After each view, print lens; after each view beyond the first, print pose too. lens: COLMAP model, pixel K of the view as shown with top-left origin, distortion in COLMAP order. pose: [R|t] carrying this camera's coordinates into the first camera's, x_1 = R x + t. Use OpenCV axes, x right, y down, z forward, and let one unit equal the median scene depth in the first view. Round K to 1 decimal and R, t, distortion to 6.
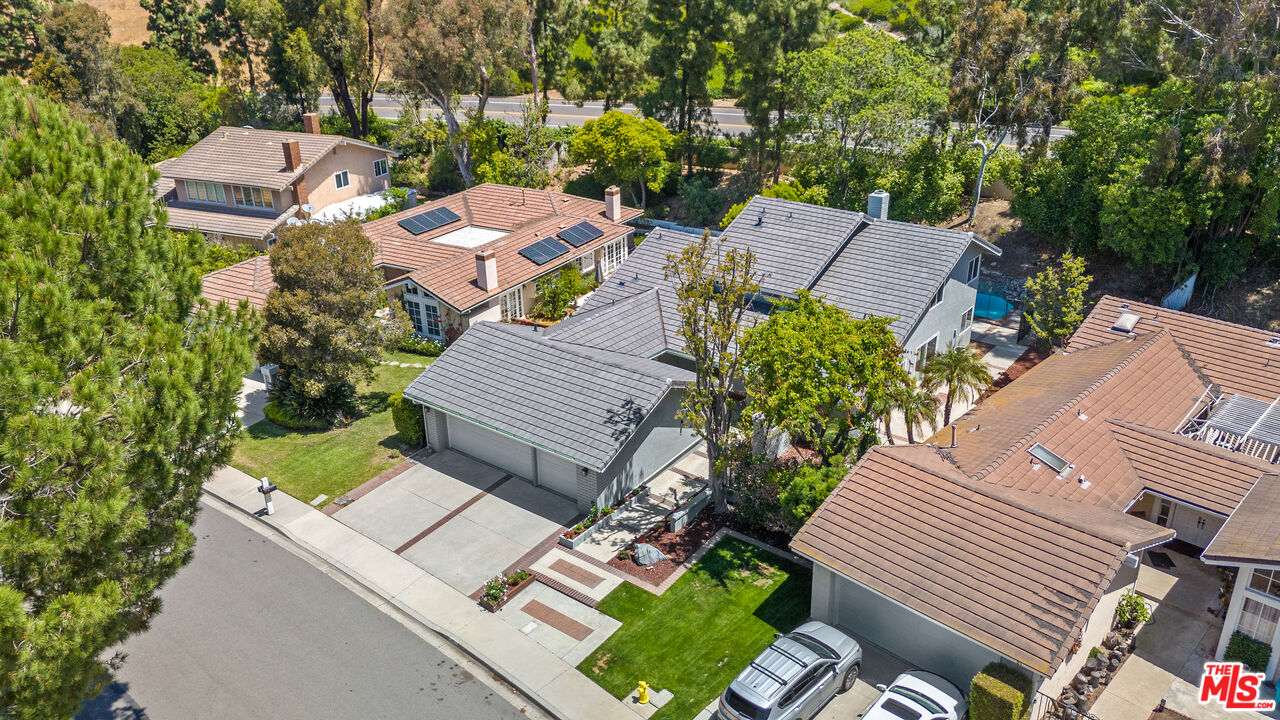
lens RADIAL K [[935.8, 0, 640.6], [0, 935.8, 363.6], [0, 0, 1]] dist [0.053792, -0.050238]
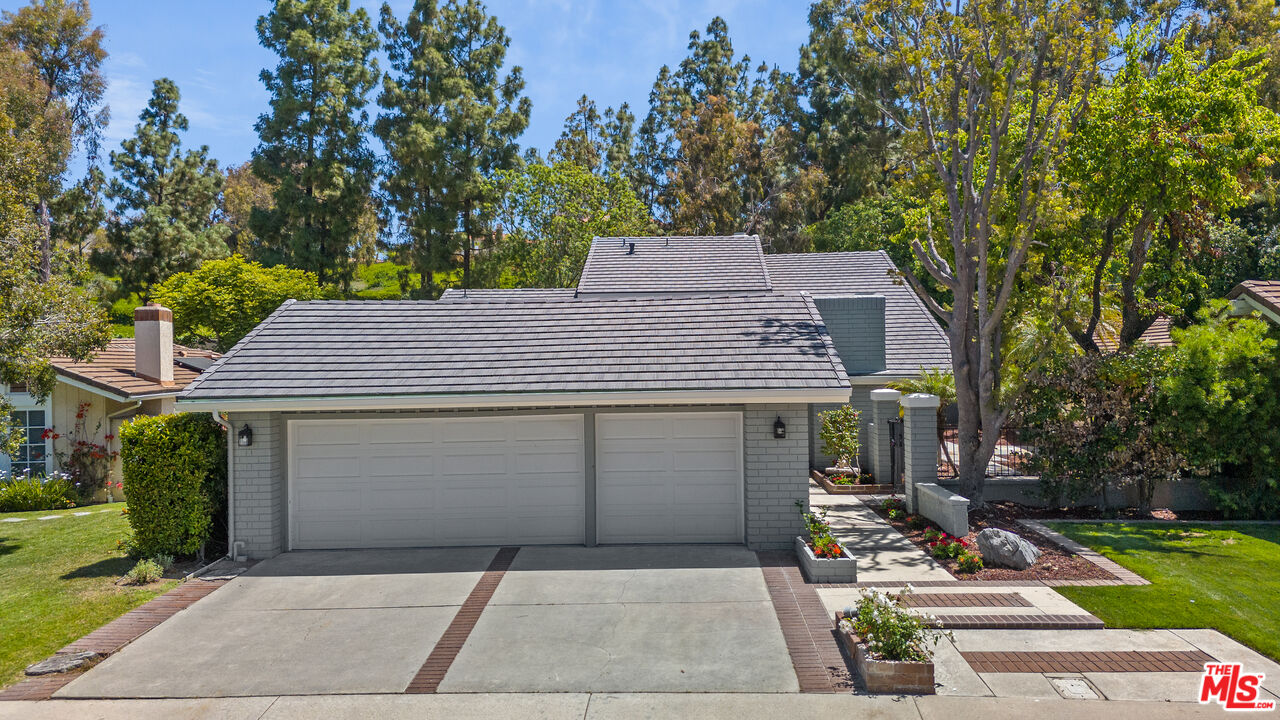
lens RADIAL K [[935.8, 0, 651.0], [0, 935.8, 362.3], [0, 0, 1]] dist [0.053792, -0.050238]
pose [[0.811831, 0.001099, 0.583892, -0.383100], [0.233703, 0.915793, -0.326658, 0.225473], [-0.535083, 0.401648, 0.743212, 0.710853]]
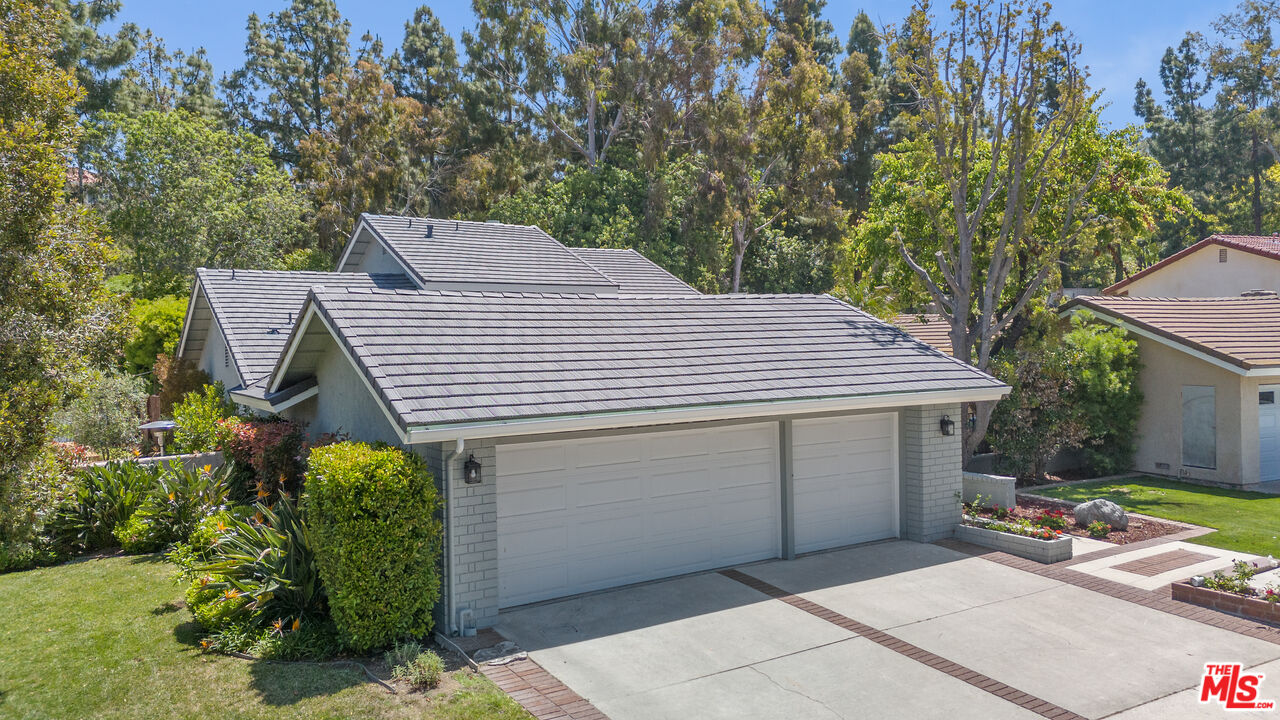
lens RADIAL K [[935.8, 0, 637.1], [0, 935.8, 353.0], [0, 0, 1]] dist [0.053792, -0.050238]
pose [[0.353214, -0.008426, 0.935505, -0.588665], [0.379765, 0.915158, -0.135143, 0.087691], [-0.854996, 0.403007, 0.326446, 0.997256]]
